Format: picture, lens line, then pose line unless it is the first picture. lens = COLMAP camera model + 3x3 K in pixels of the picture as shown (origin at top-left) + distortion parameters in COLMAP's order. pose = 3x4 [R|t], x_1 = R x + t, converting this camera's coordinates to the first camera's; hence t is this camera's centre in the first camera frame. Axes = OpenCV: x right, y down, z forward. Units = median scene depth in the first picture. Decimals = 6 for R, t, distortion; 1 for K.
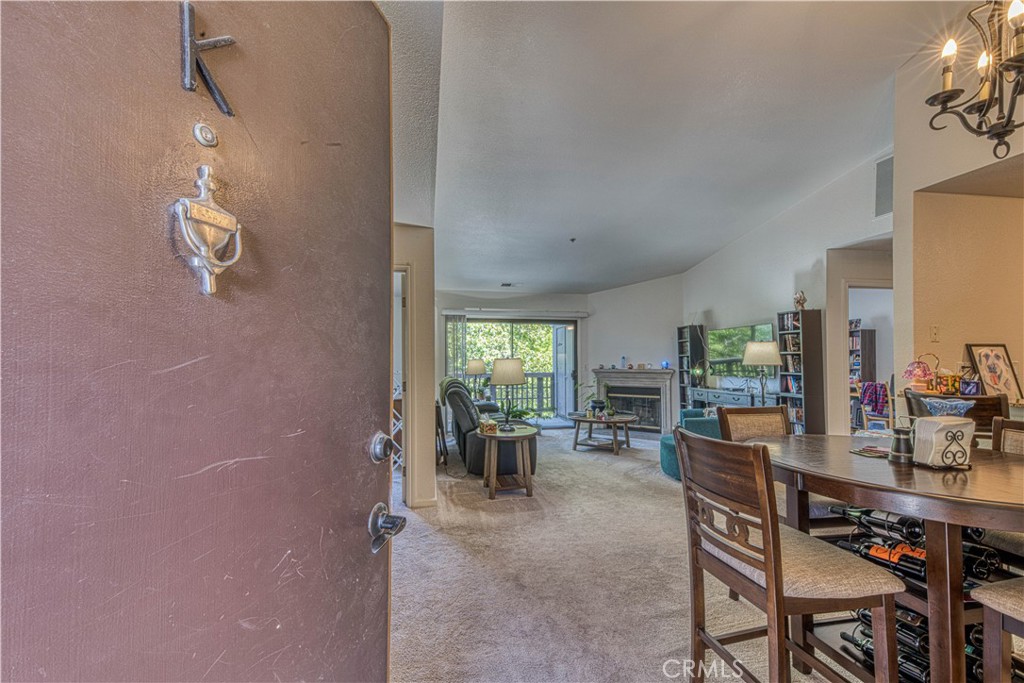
lens RADIAL K [[424.5, 0, 512.0], [0, 424.5, 341.5], [0, 0, 1]] dist [0.000166, 0.000012]
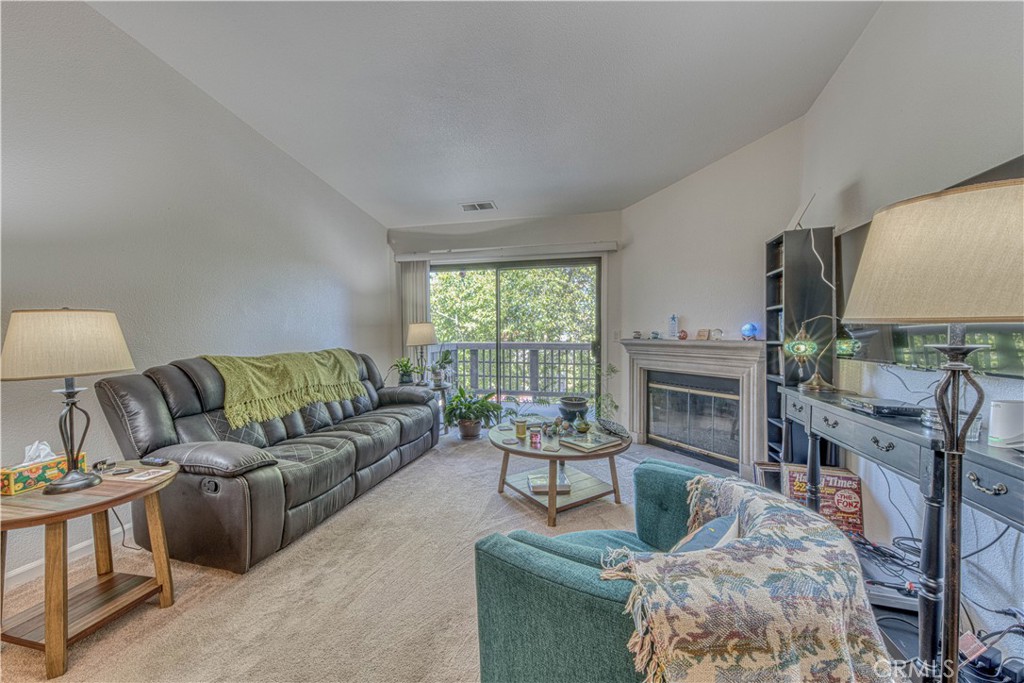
lens RADIAL K [[393.9, 0, 512.0], [0, 393.9, 341.5], [0, 0, 1]] dist [0.000332, 0.000023]
pose [[0.897208, 0.008107, -0.441534, 0.306316], [0.026083, 0.997113, 0.071311, 0.027860], [0.440838, -0.075497, 0.894406, 0.478933]]
